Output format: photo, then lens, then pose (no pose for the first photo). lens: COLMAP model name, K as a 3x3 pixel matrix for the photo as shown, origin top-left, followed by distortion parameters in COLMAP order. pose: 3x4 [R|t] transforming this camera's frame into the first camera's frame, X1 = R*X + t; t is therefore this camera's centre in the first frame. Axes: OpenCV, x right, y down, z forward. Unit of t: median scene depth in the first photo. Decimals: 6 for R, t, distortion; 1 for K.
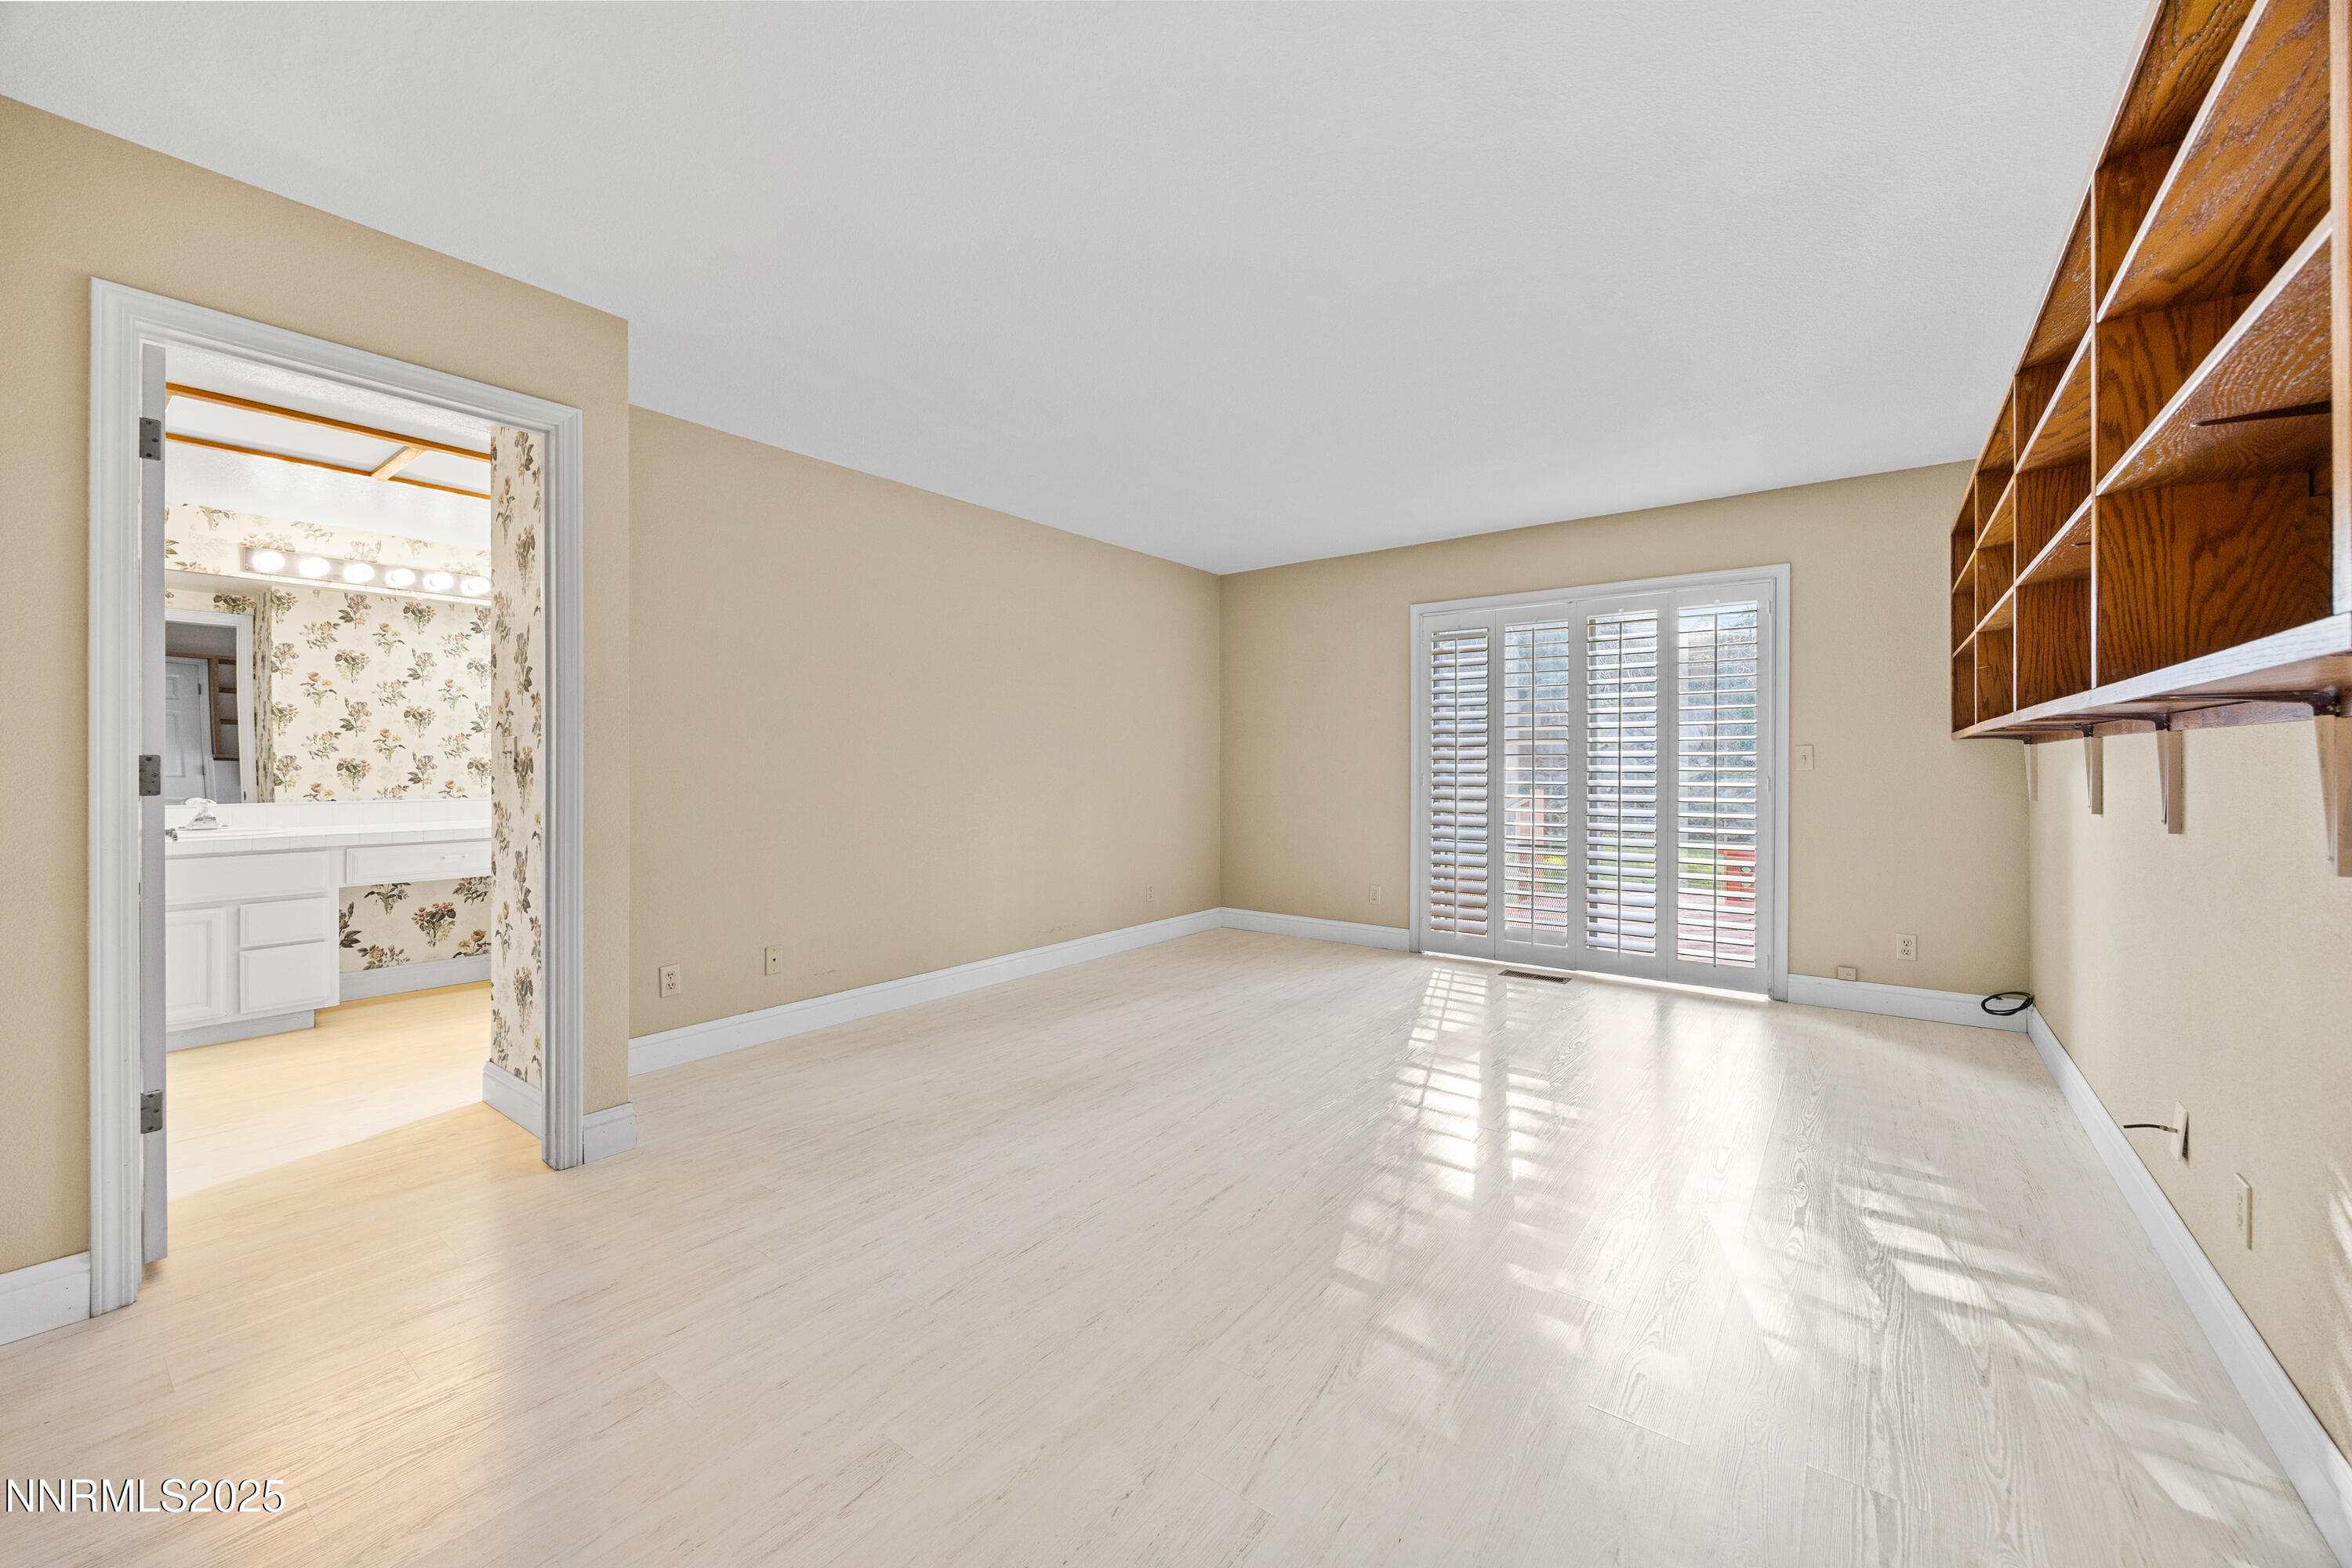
lens RADIAL K [[893.9, 0, 1173.2], [0, 893.9, 776.1], [0, 0, 1]] dist [-0.003948, -0.000990]
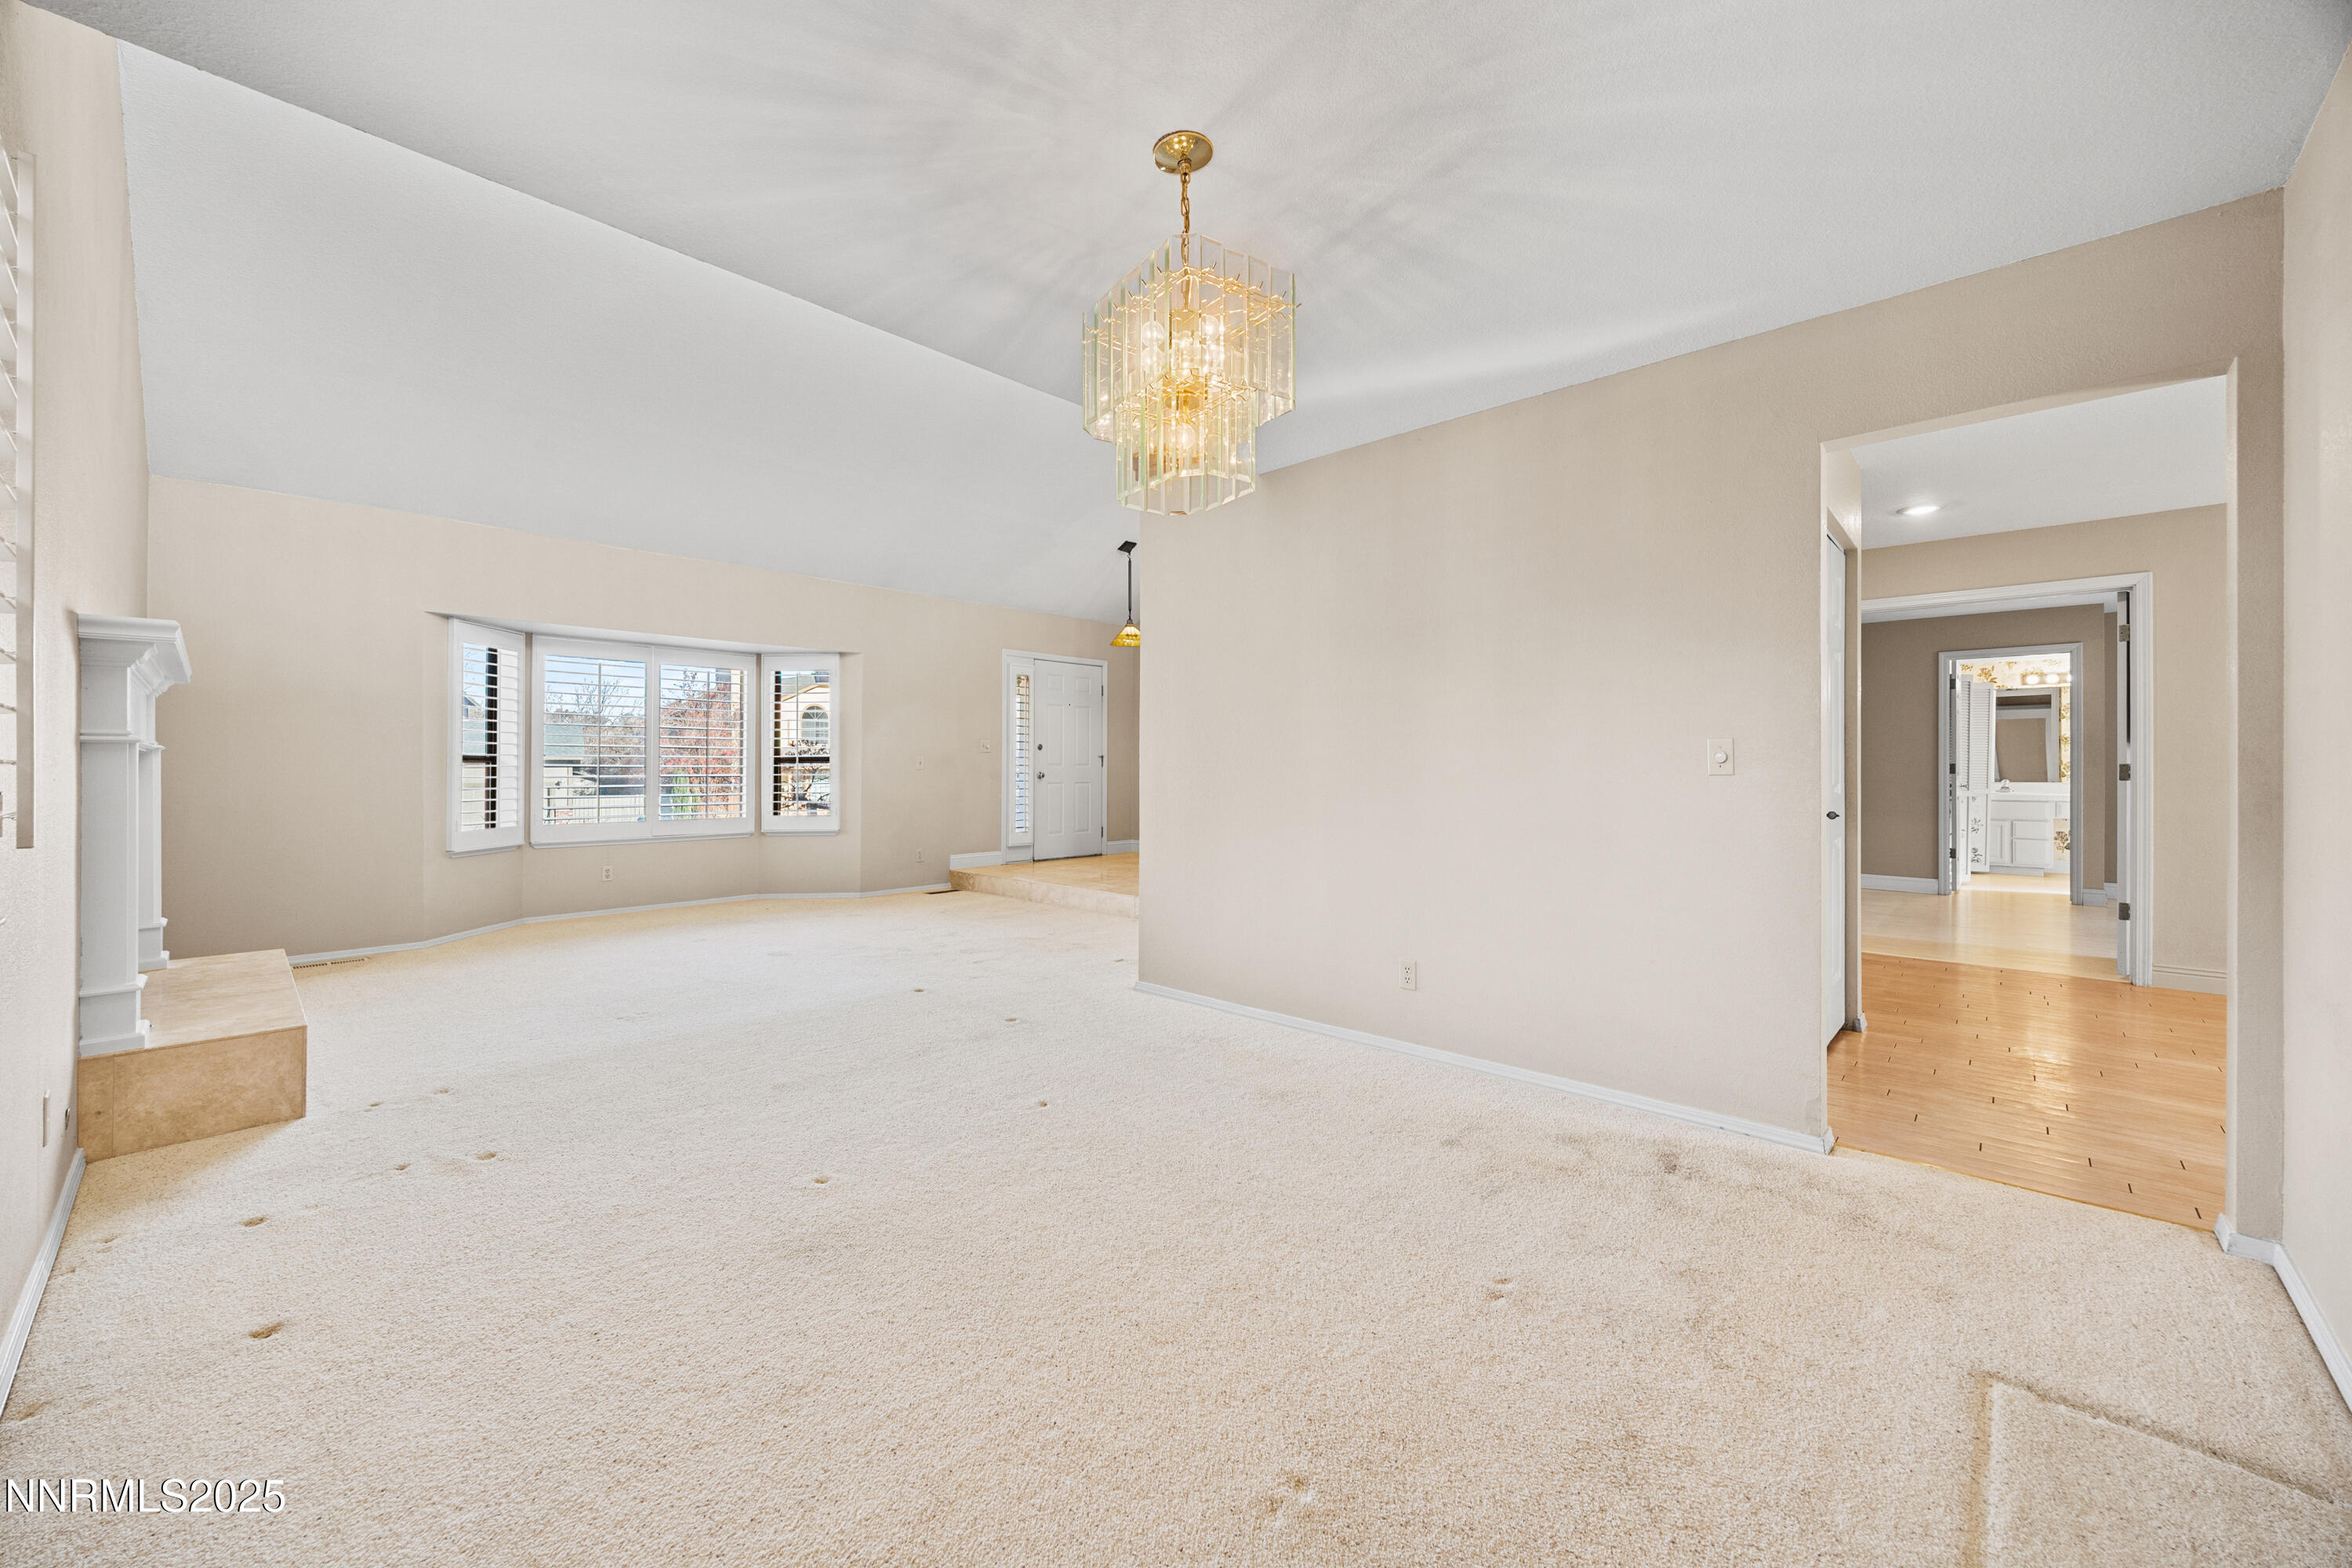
lens RADIAL K [[893.9, 0, 1175.8], [0, 893.9, 767.1], [0, 0, 1]] dist [-0.003948, -0.000990]
pose [[-0.102264, 0.006184, -0.994738, 1.598353], [-0.007761, 0.999945, 0.007014, -0.006696], [0.994727, 0.008438, -0.102210, -1.041476]]
